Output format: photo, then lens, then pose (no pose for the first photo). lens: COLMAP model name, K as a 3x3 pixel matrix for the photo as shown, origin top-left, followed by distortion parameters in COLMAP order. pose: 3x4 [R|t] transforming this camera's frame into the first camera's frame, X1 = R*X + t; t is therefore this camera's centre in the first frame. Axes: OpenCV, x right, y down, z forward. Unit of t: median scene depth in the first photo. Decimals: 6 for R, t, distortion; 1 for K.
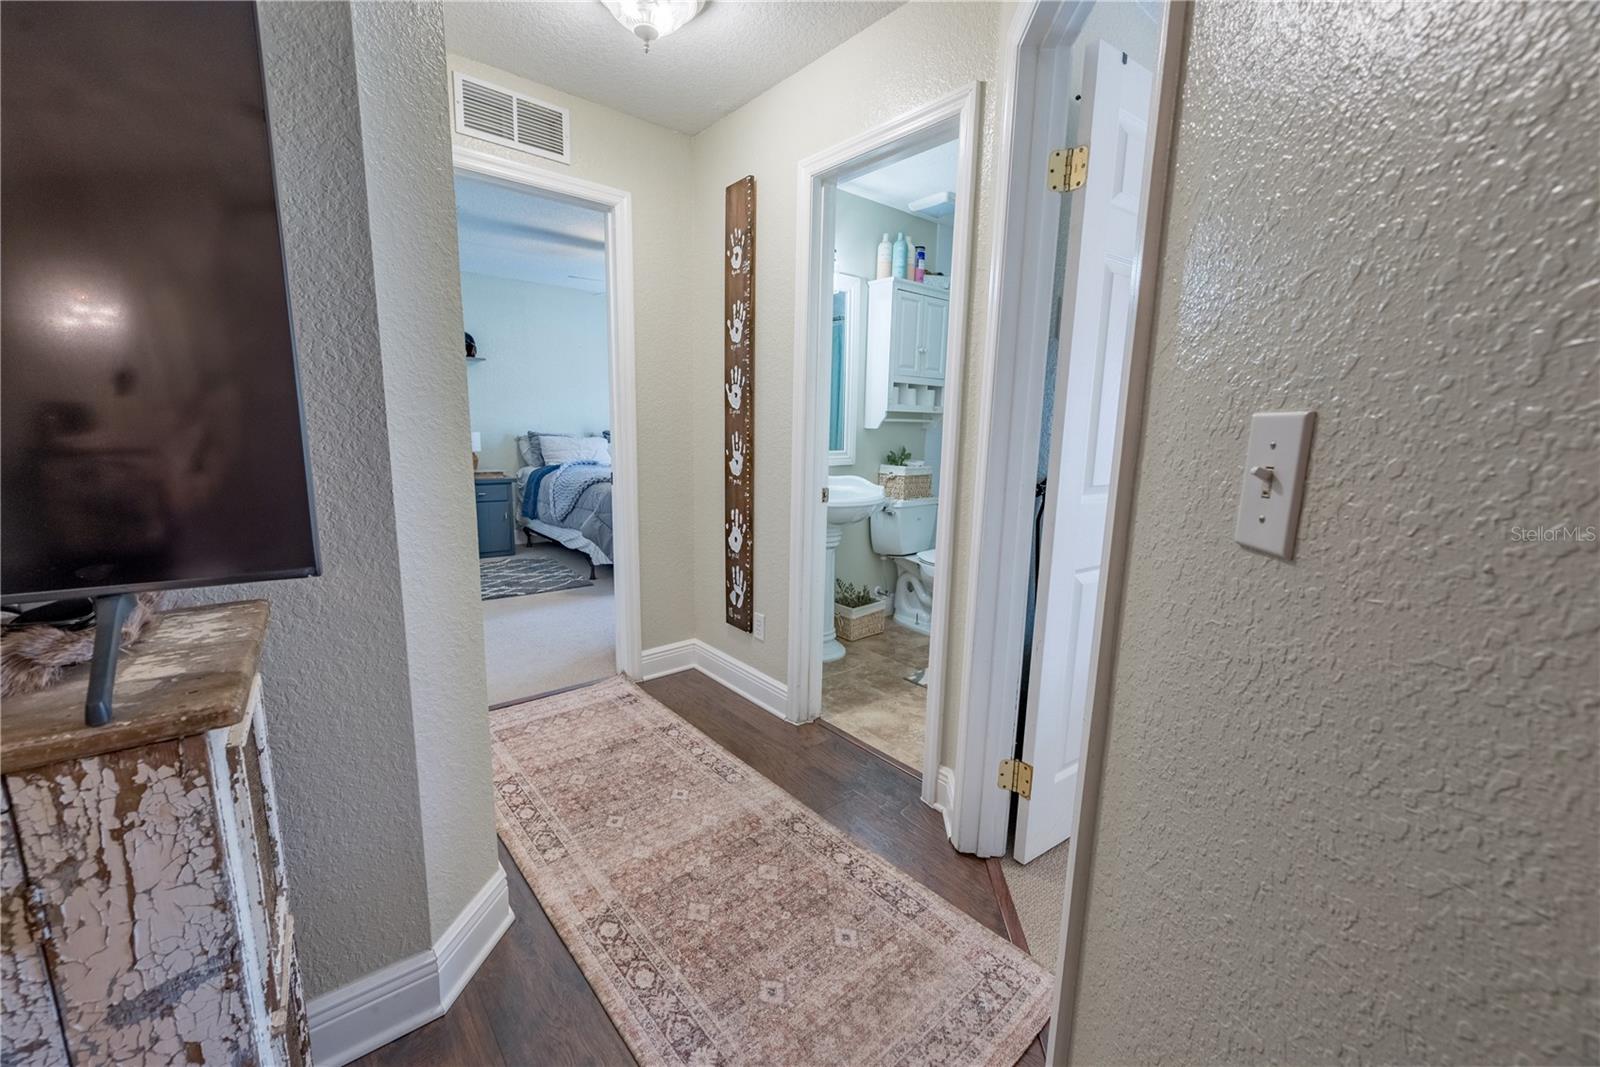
lens RADIAL K [[625.7, 0, 801.8], [0, 625.7, 530.8], [0, 0, 1]] dist [-0.000722, 0.000197]
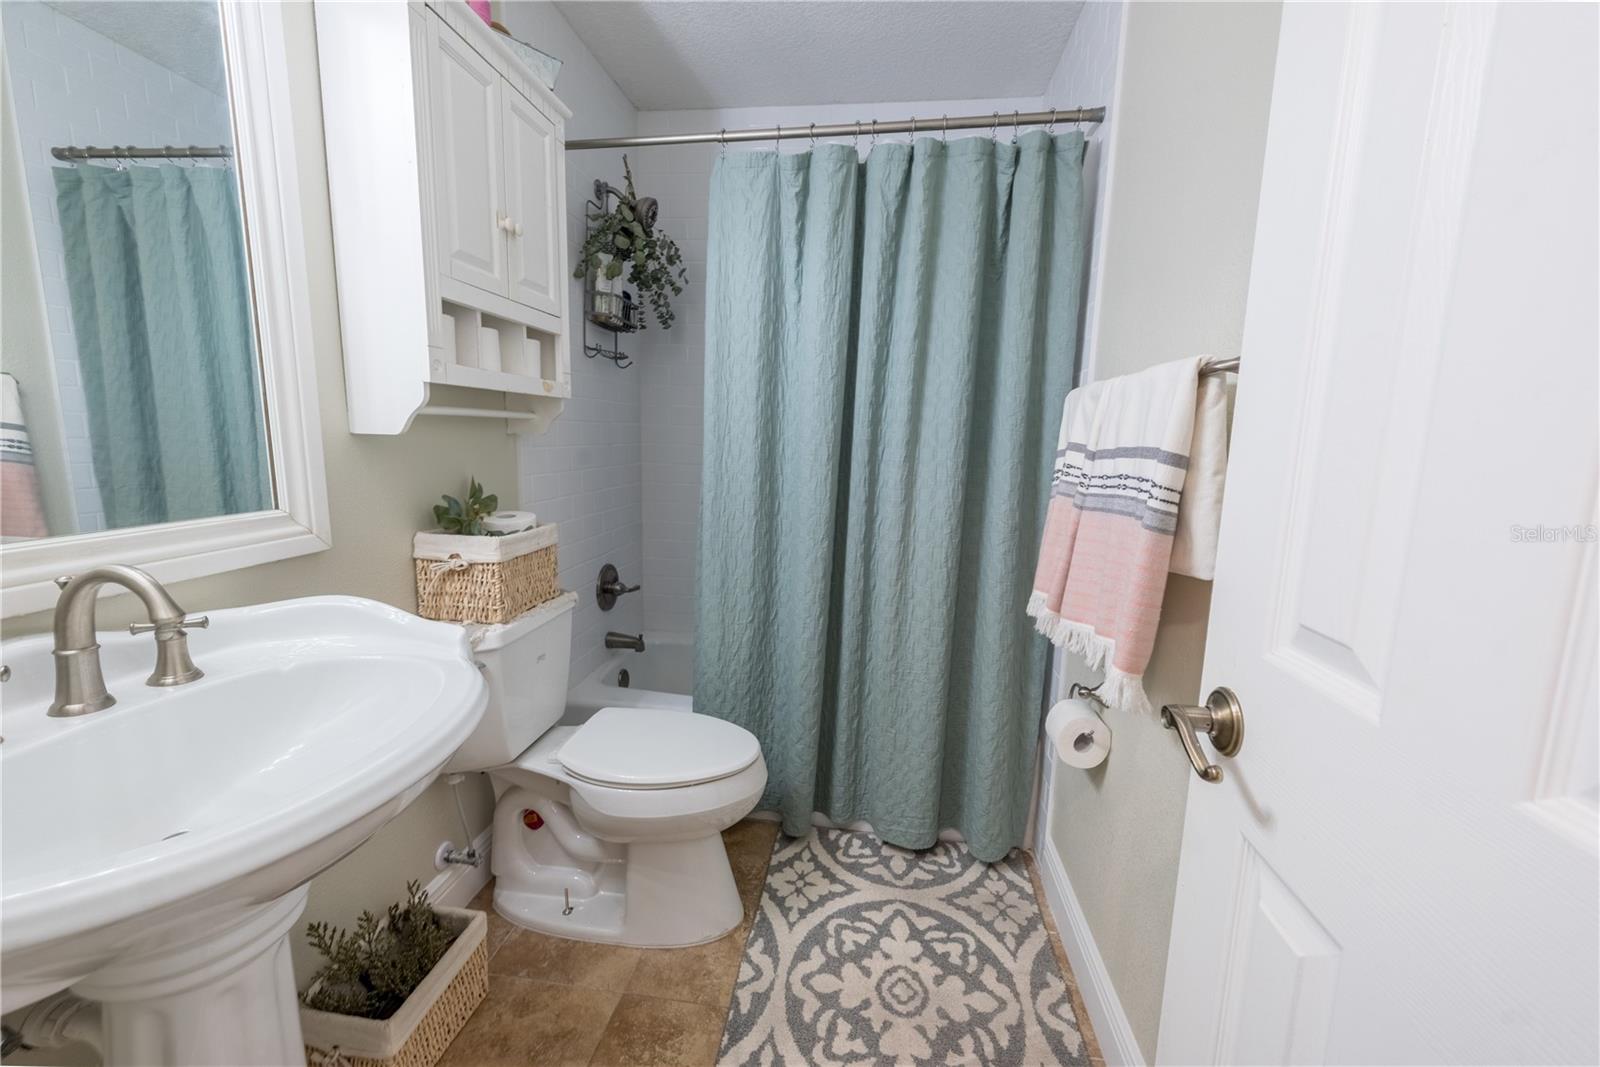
lens RADIAL K [[646.7, 0, 800.0], [0, 646.7, 533.5], [0, 0, 1]] dist [-0.000597, -0.000023]
pose [[0.739917, -0.106744, 0.664175, 0.058691], [0.105525, 0.993524, 0.042116, -0.136995], [-0.664370, 0.038925, 0.746389, 0.799269]]
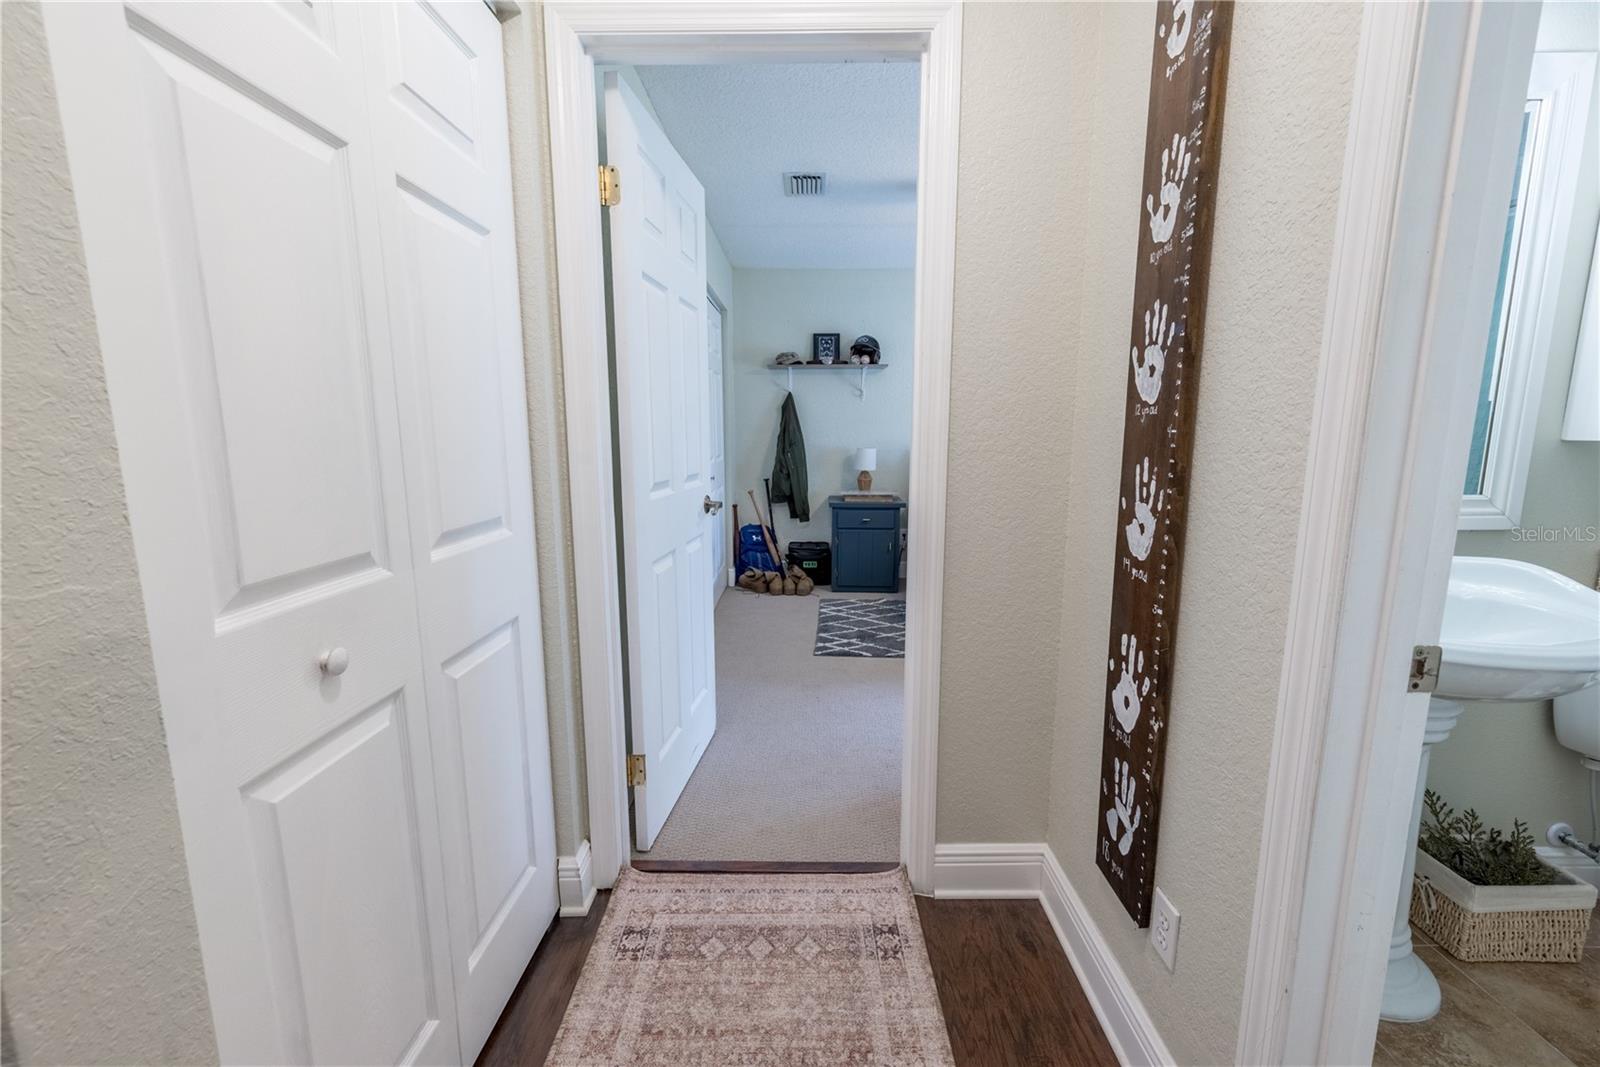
lens RADIAL K [[641.2, 0, 802.1], [0, 641.2, 531.1], [0, 0, 1]] dist [0.000874, 0.000323]
pose [[0.756313, 0.078812, -0.649445, 0.004680], [-0.091982, 0.995666, 0.013710, -0.090279], [0.647711, 0.049368, 0.760285, 0.503561]]
